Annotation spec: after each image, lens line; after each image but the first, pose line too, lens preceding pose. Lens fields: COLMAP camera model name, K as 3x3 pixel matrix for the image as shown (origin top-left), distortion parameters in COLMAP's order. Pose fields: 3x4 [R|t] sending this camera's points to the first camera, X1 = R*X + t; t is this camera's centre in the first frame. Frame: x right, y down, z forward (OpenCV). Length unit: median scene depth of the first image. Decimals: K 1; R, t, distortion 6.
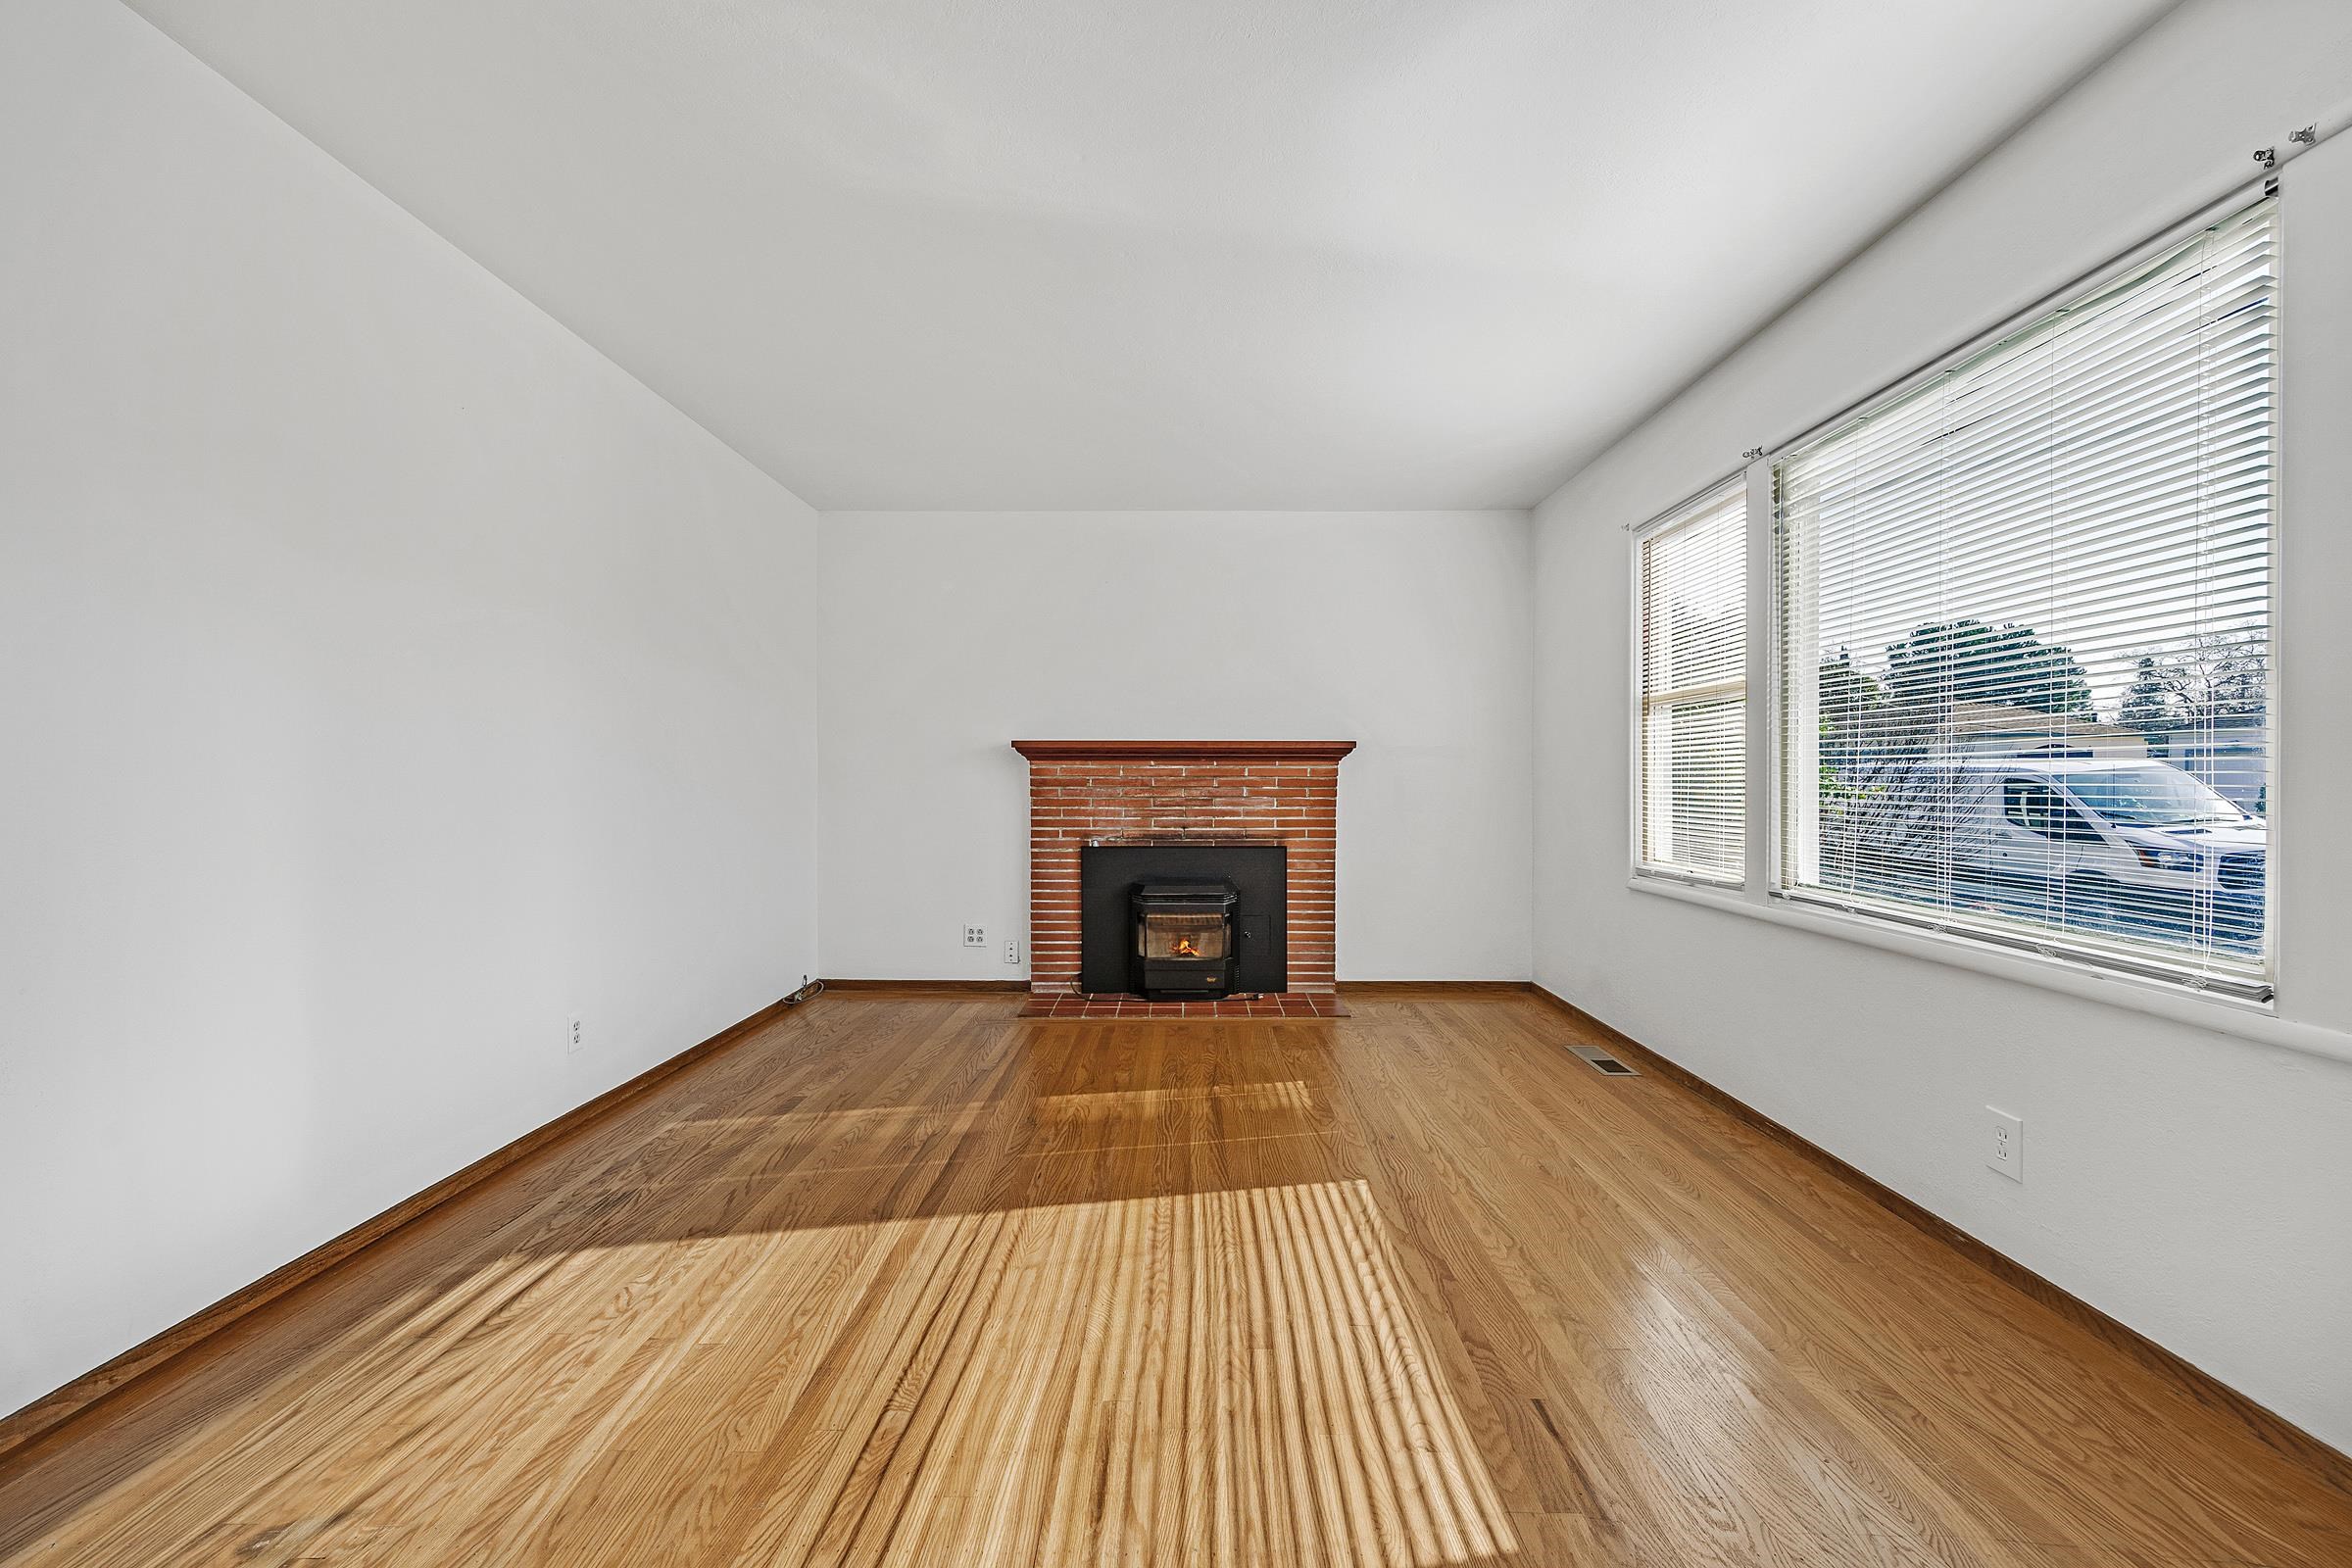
lens RADIAL K [[982.7, 0, 1192.2], [0, 982.7, 784.1], [0, 0, 1]] dist [0.003764, 0.000439]
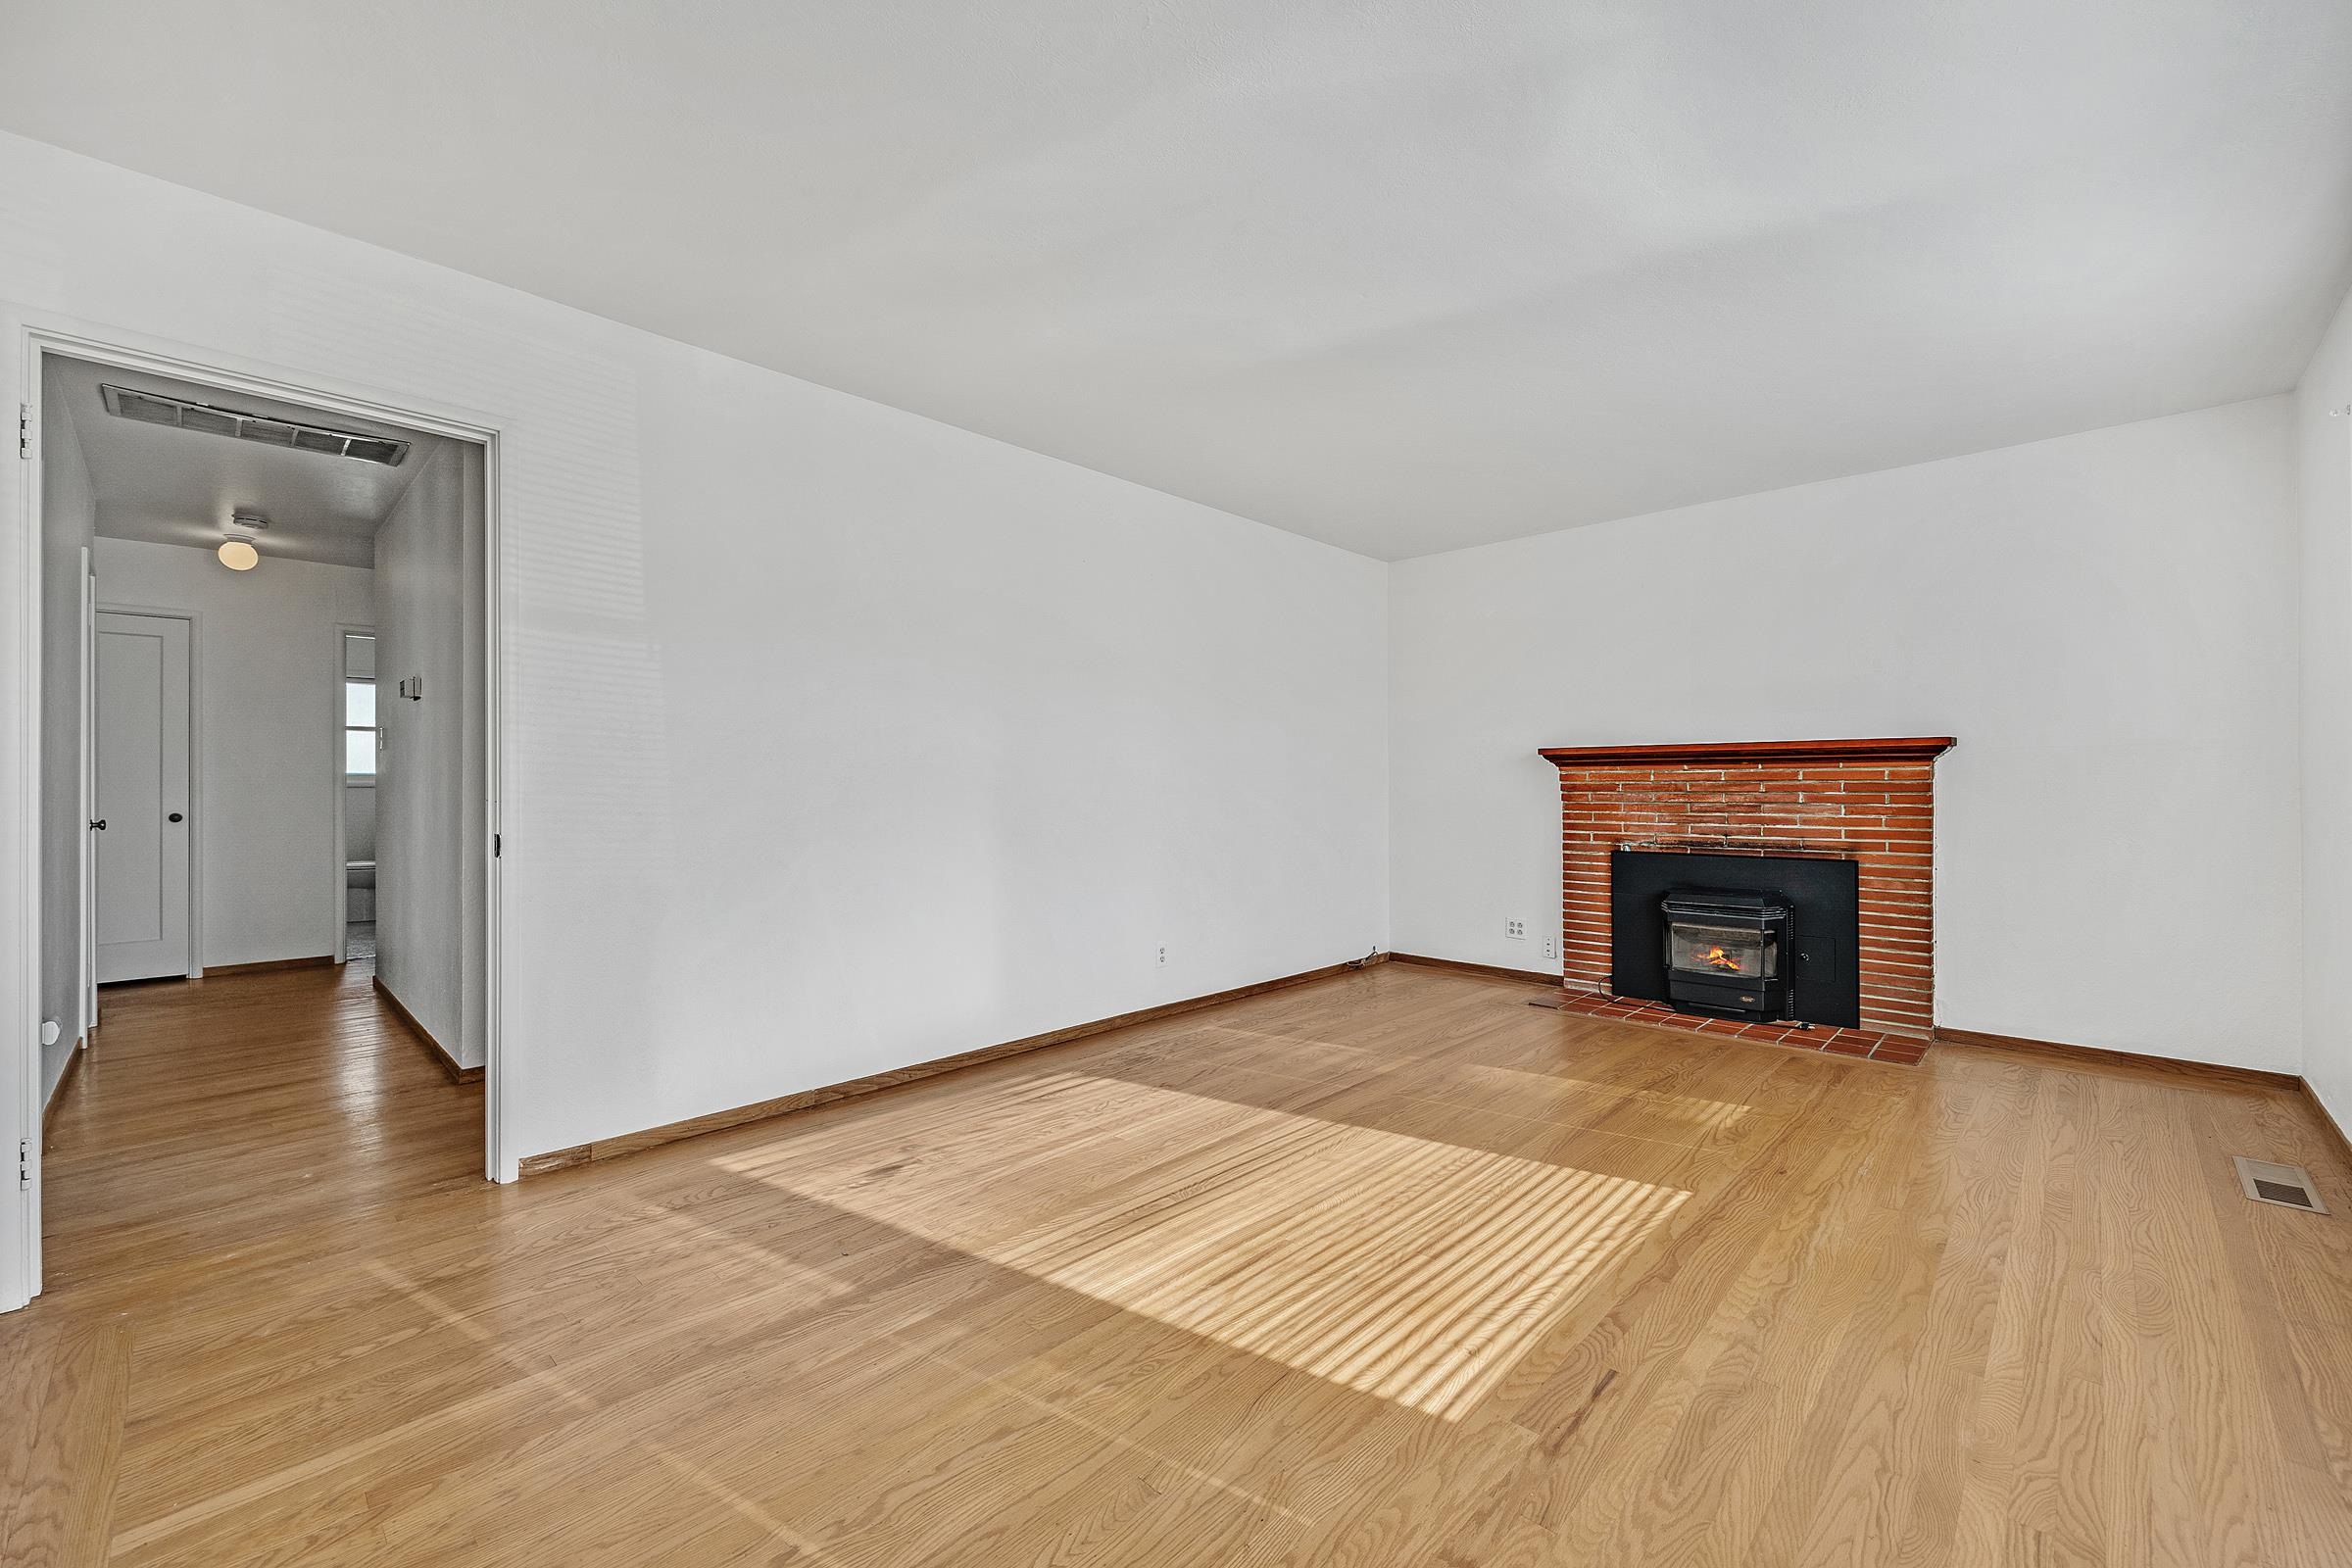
lens RADIAL K [[955.3, 0, 1180.0], [0, 955.3, 789.8], [0, 0, 1]] dist [0.001745, 0.000083]
pose [[0.722386, -0.001022, -0.691490, 0.399898], [0.001679, 0.999999, 0.000276, -0.000551], [0.691488, -0.001361, 0.722386, -0.035443]]
